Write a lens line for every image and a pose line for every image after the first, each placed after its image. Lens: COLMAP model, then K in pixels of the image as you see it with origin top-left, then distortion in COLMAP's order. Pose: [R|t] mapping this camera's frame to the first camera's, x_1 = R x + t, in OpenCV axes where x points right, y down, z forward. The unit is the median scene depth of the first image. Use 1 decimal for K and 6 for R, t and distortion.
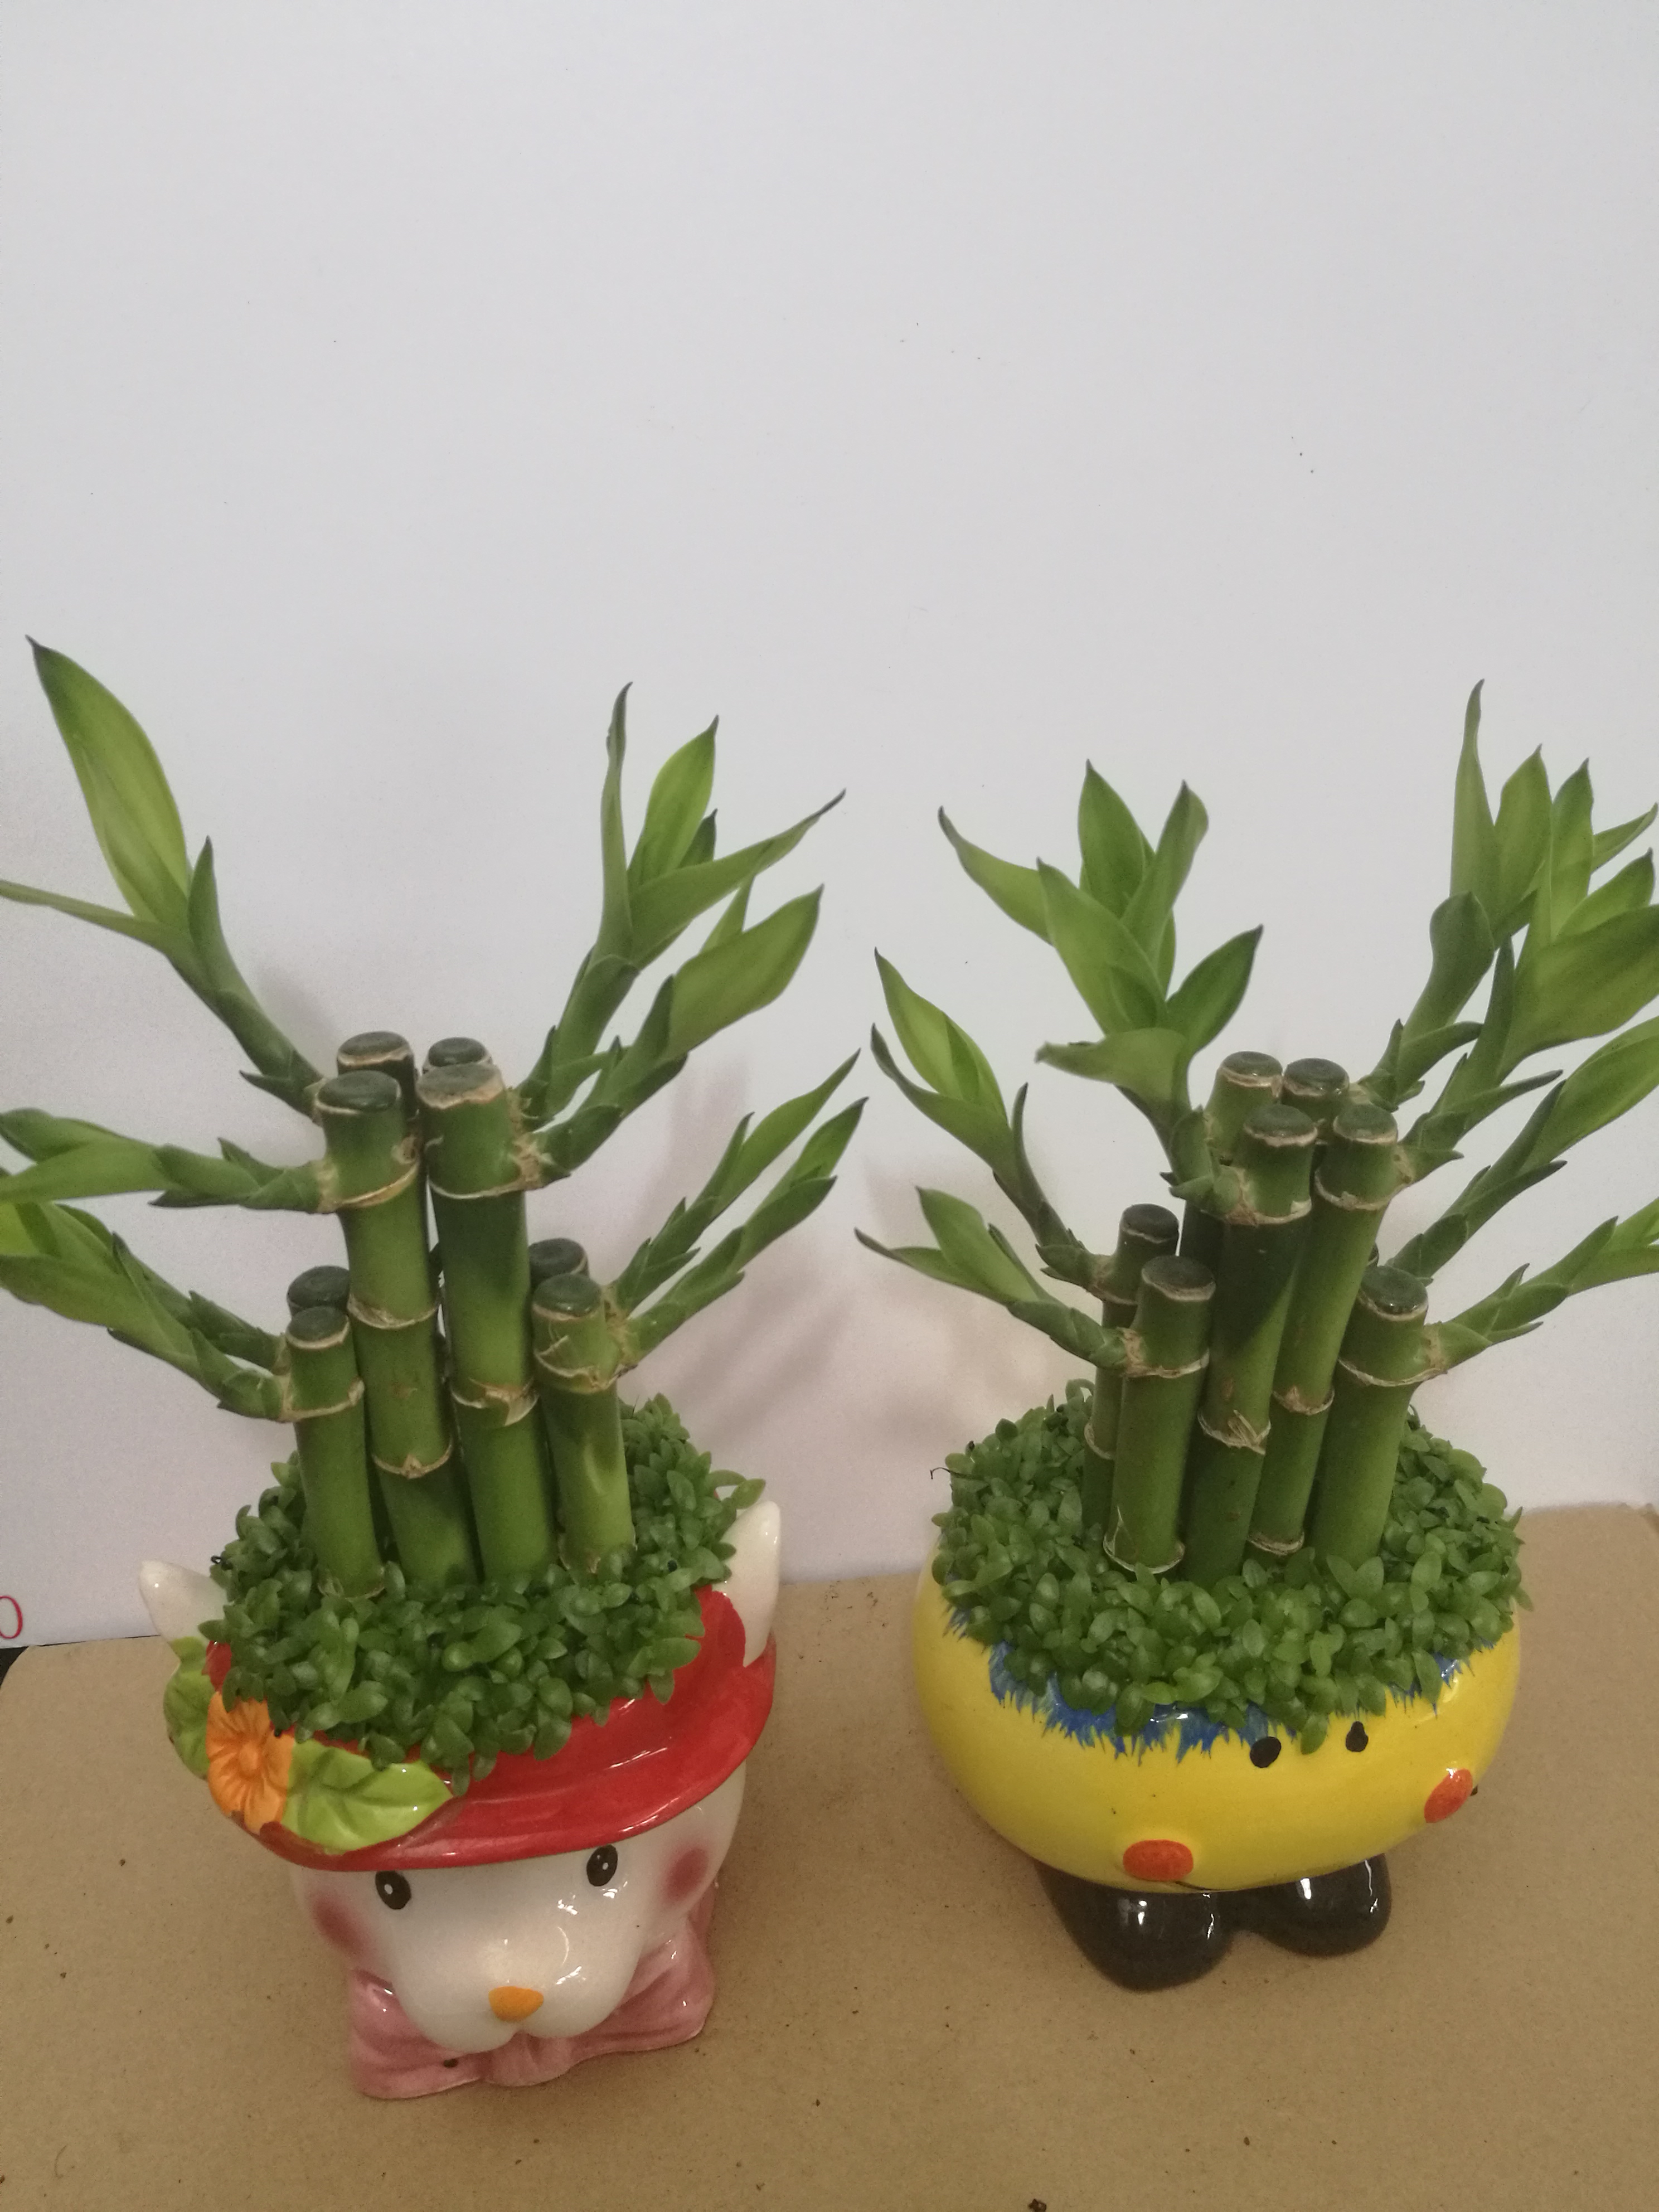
lens RADIAL K [[1778.8, 0, 832.3], [0, 1778.8, 1039.9], [0, 0, 1]] dist [0.005604, -0.138475]
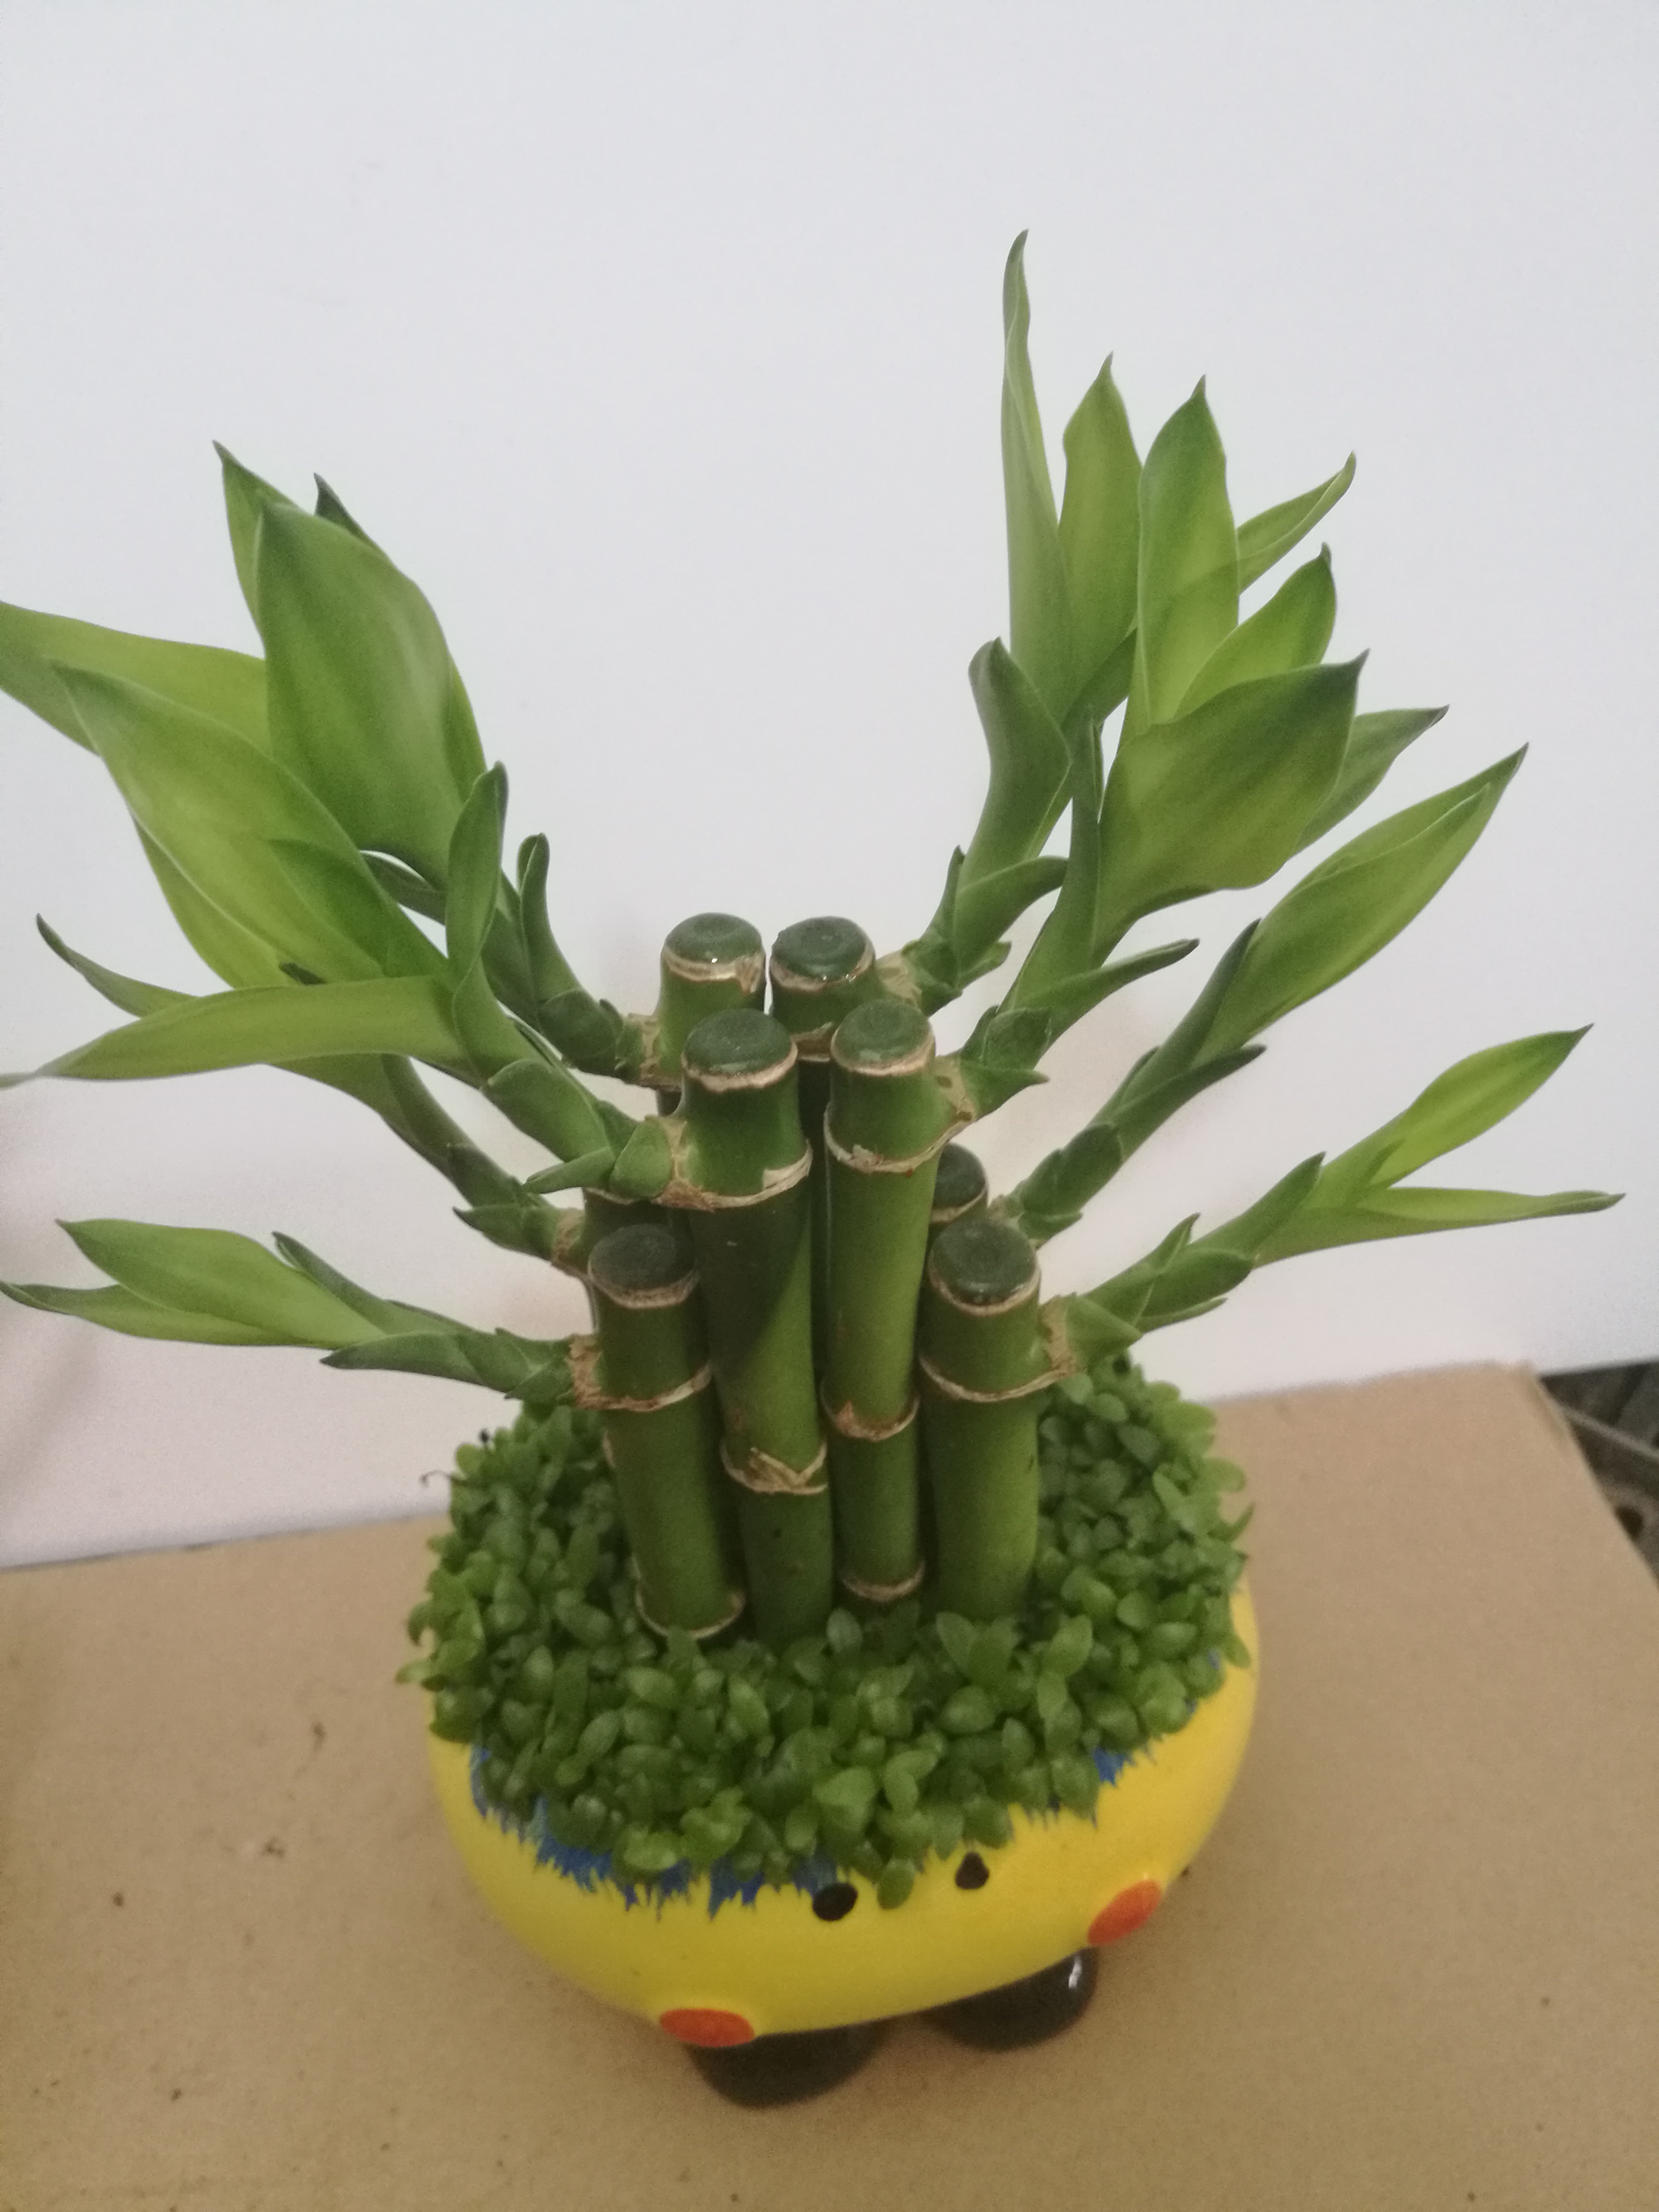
lens RADIAL K [[1778.8, 0, 832.3], [0, 1778.8, 1039.9], [0, 0, 1]] dist [0.005604, -0.138475]
pose [[0.997938, -0.053402, -0.035612, 0.287282], [0.059450, 0.978166, 0.199140, -0.068576], [0.024200, -0.200846, 0.979324, 0.386803]]
